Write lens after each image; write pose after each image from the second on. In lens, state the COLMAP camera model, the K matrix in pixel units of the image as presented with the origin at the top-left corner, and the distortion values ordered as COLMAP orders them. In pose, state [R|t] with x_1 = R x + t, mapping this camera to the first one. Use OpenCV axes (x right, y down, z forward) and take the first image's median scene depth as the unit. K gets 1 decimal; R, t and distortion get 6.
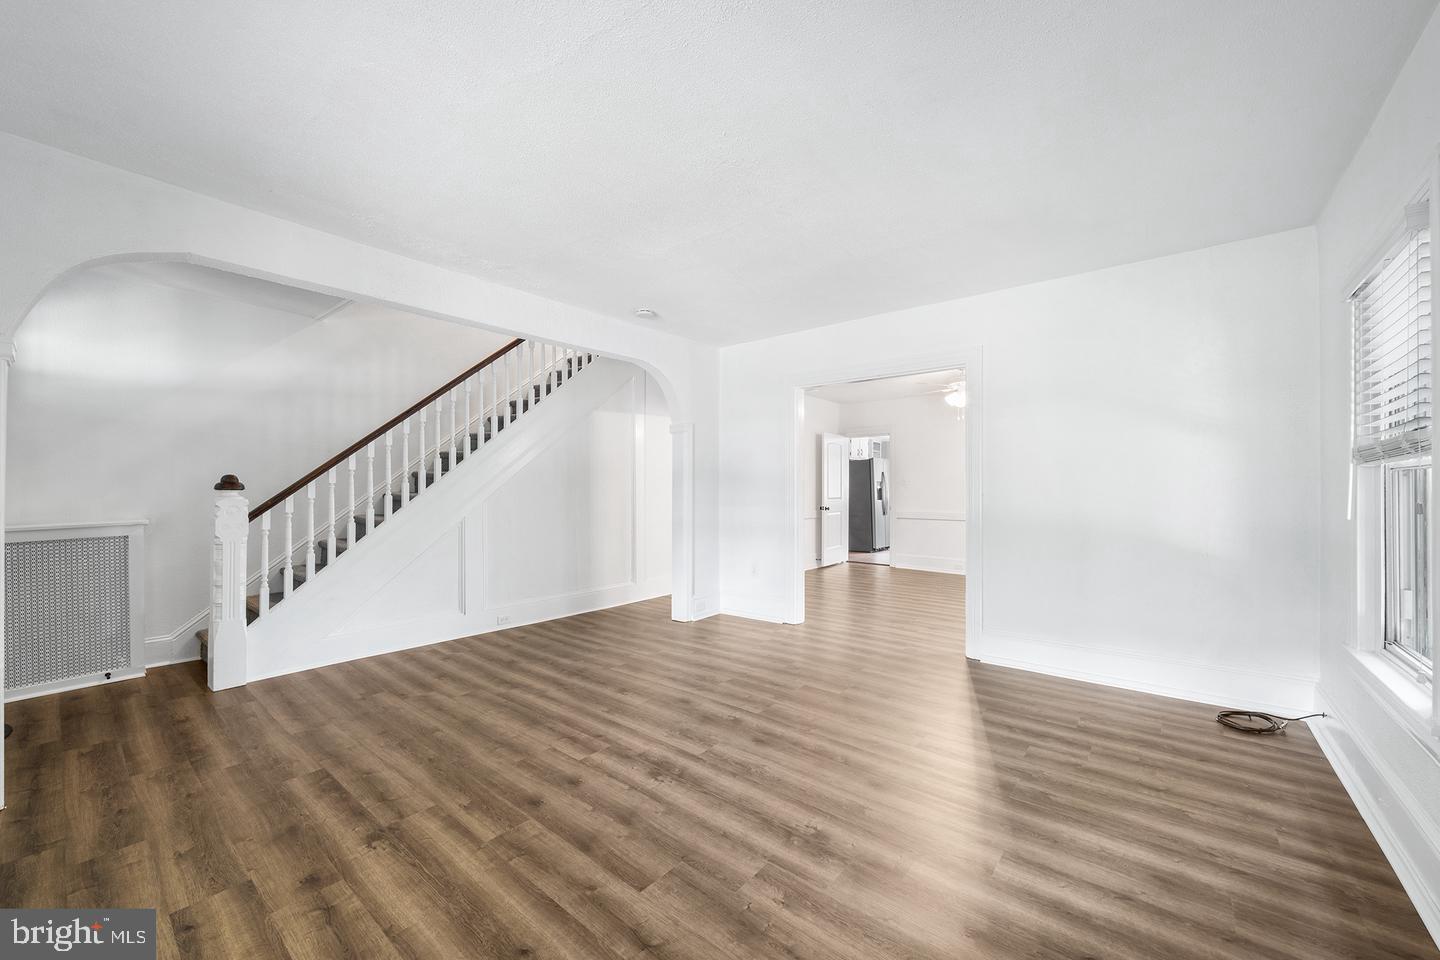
lens RADIAL K [[555.8, 0, 721.0], [0, 555.8, 485.9], [0, 0, 1]] dist [0.002753, -0.000649]
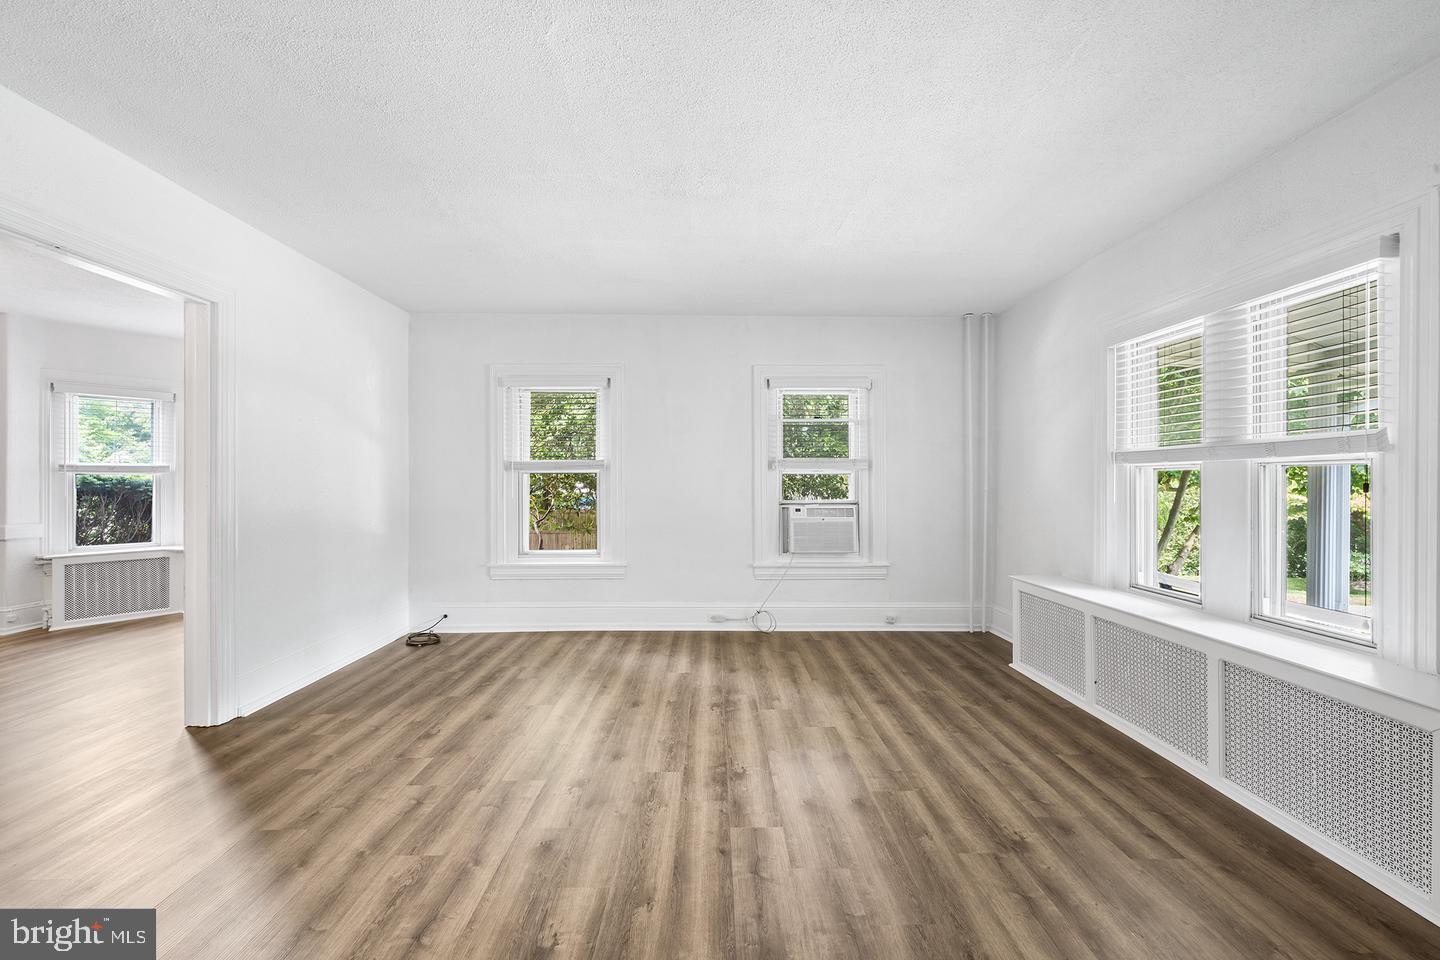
lens RADIAL K [[555.8, 0, 720.3], [0, 555.8, 472.1], [0, 0, 1]] dist [0.002753, -0.000649]
pose [[-0.649268, 0.015114, 0.760409, -0.746561], [-0.001149, 0.999782, -0.020853, 0.008748], [-0.760559, -0.014413, -0.649109, 1.472066]]
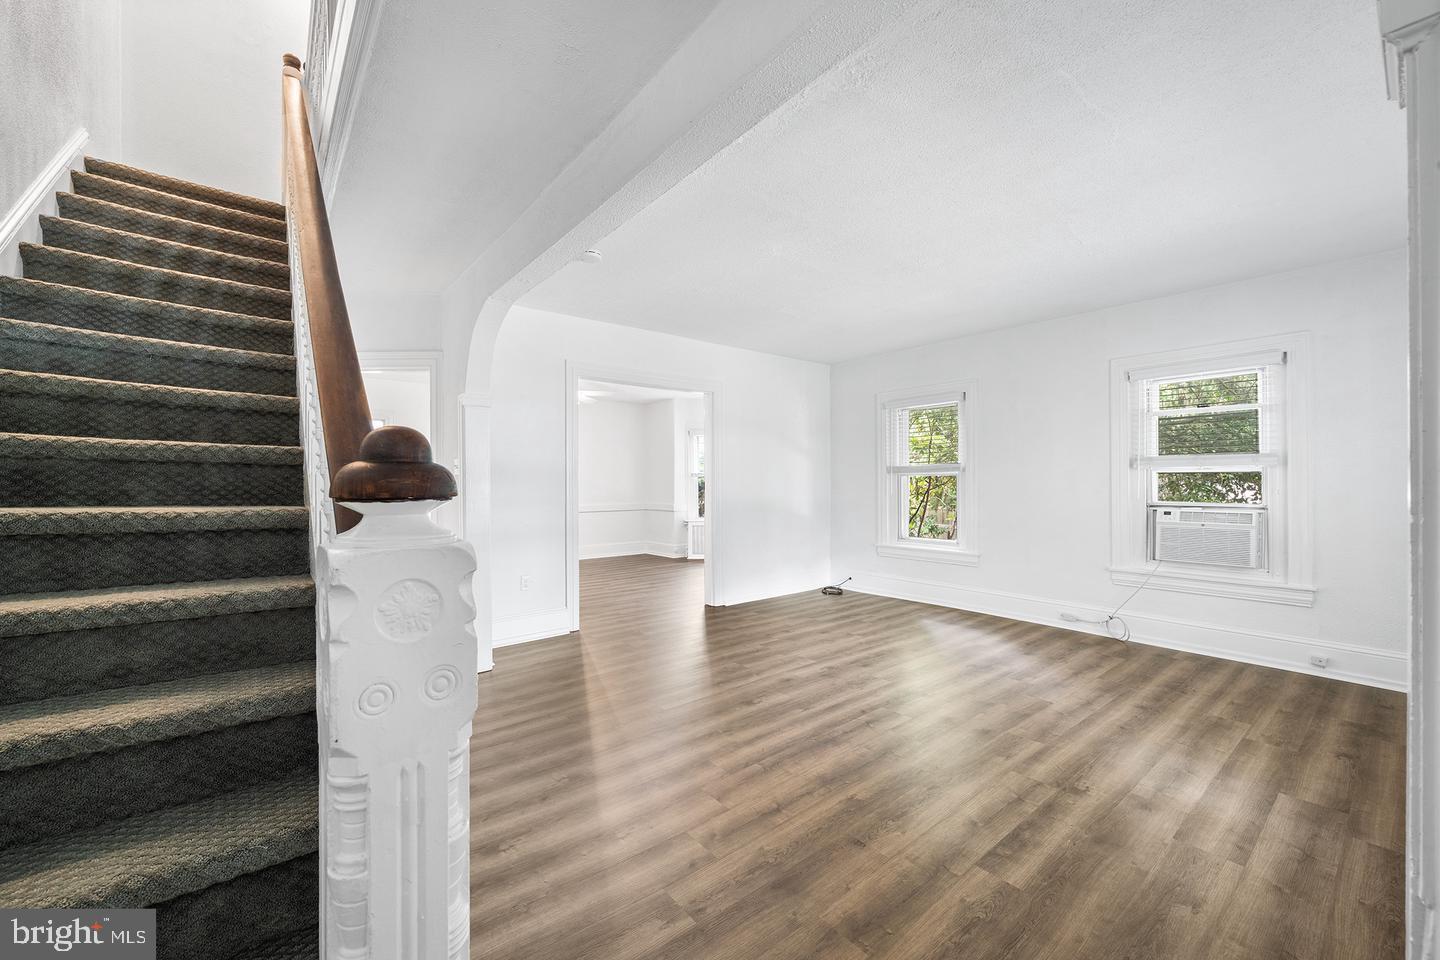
lens RADIAL K [[564.7, 0, 713.4], [0, 564.7, 478.5], [0, 0, 1]] dist [0.000392, 0.000570]
pose [[0.203799, 0.005737, 0.978996, -1.387155], [0.000368, 0.999982, -0.005936, 0.001685], [-0.979013, 0.001570, 0.203793, 1.083290]]
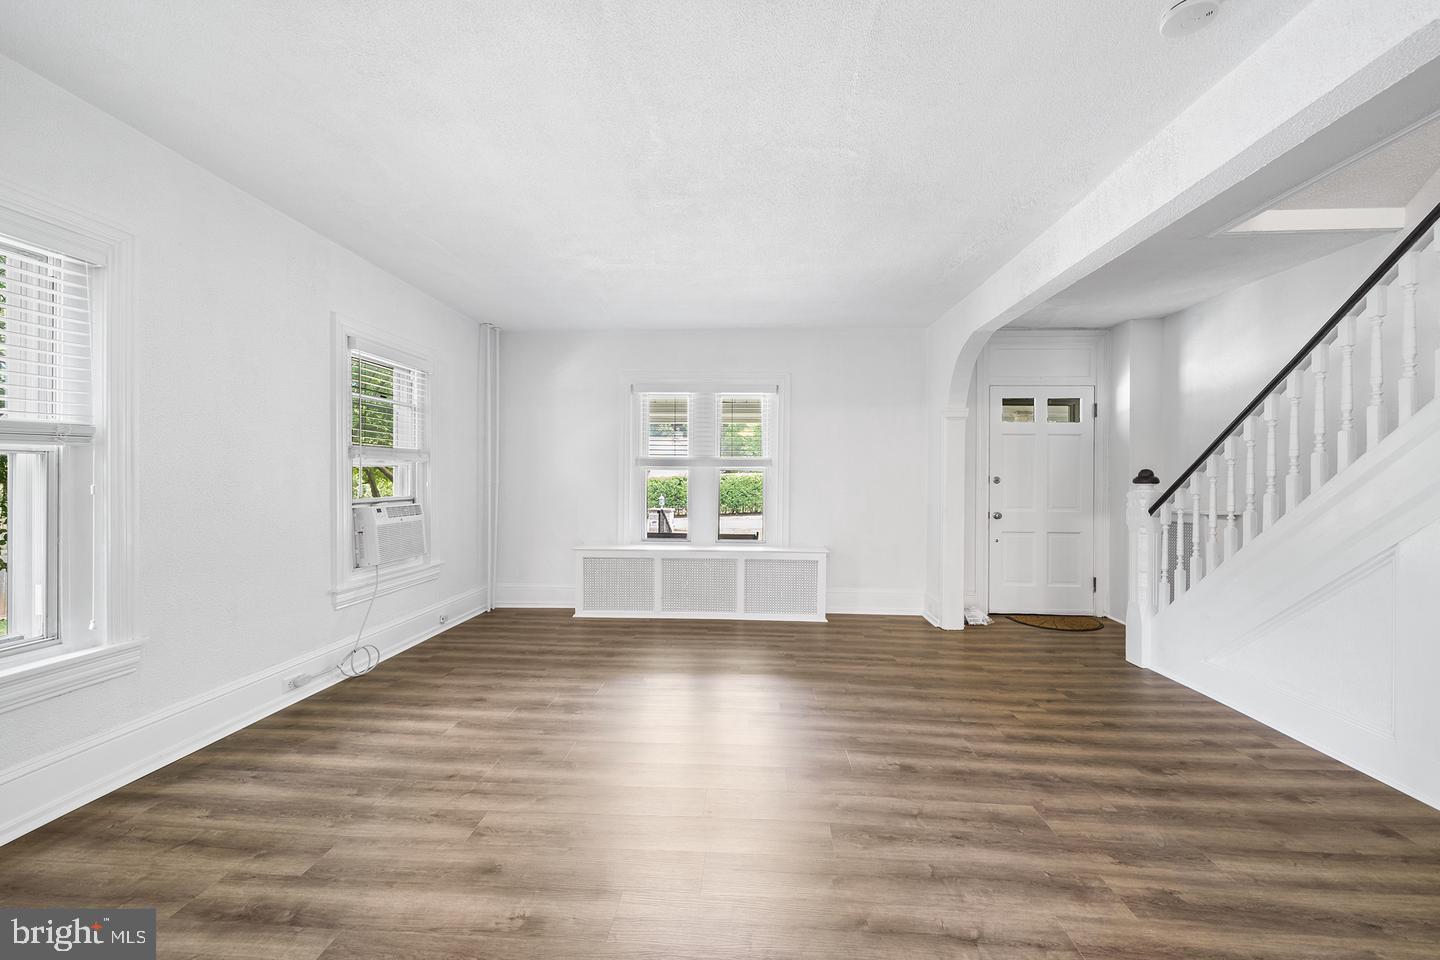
lens RADIAL K [[555.8, 0, 725.3], [0, 555.8, 476.0], [0, 0, 1]] dist [0.002753, -0.000649]
pose [[-0.805911, -0.007936, -0.591983, 0.537897], [-0.006654, 0.999968, -0.004347, 0.002300], [0.591999, 0.000436, -0.805939, 1.792448]]
